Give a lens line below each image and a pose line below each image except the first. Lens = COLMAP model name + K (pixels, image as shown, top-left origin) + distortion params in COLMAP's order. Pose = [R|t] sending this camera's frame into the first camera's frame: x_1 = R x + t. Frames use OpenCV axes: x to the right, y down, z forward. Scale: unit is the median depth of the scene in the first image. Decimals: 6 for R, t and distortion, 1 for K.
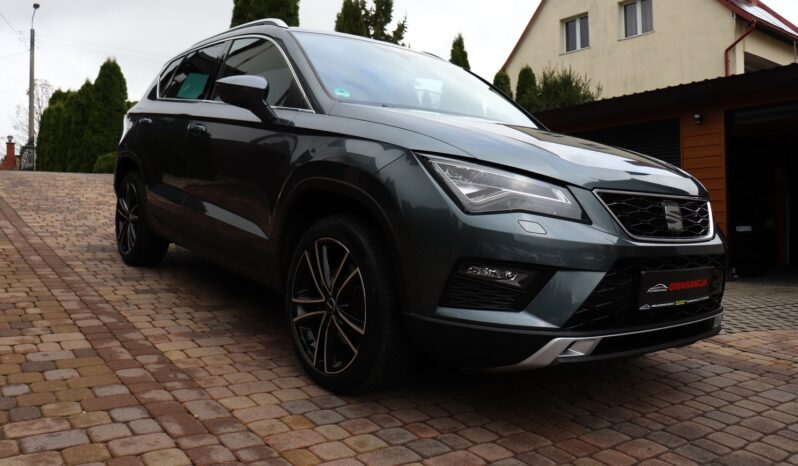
lens RADIAL K [[663.6, 0, 395.3], [0, 663.6, 228.8], [0, 0, 1]] dist [-0.187441, 0.173531]
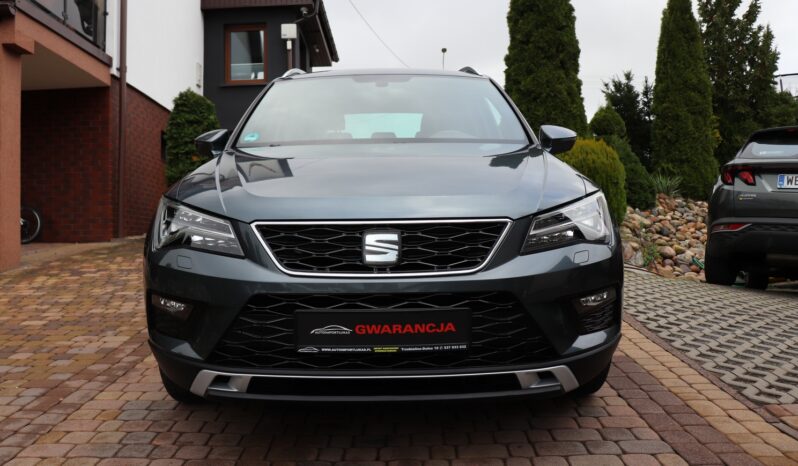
lens RADIAL K [[663.6, 0, 395.3], [0, 663.6, 228.8], [0, 0, 1]] dist [-0.187441, 0.173531]
pose [[0.786855, -0.034597, -0.616167, 0.985710], [0.022688, 0.999374, -0.027140, -0.018540], [0.616721, 0.007376, 0.787148, 0.330105]]
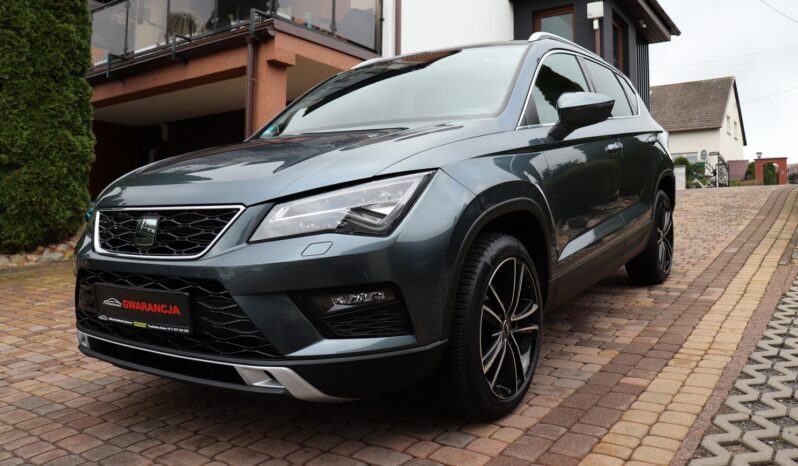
lens RADIAL K [[663.6, 0, 395.3], [0, 663.6, 228.8], [0, 0, 1]] dist [-0.187441, 0.173531]
pose [[0.287704, -0.011592, -0.957649, 1.429841], [-0.005893, 0.999886, -0.013874, -0.011210], [0.957701, 0.009635, 0.287603, 1.080930]]
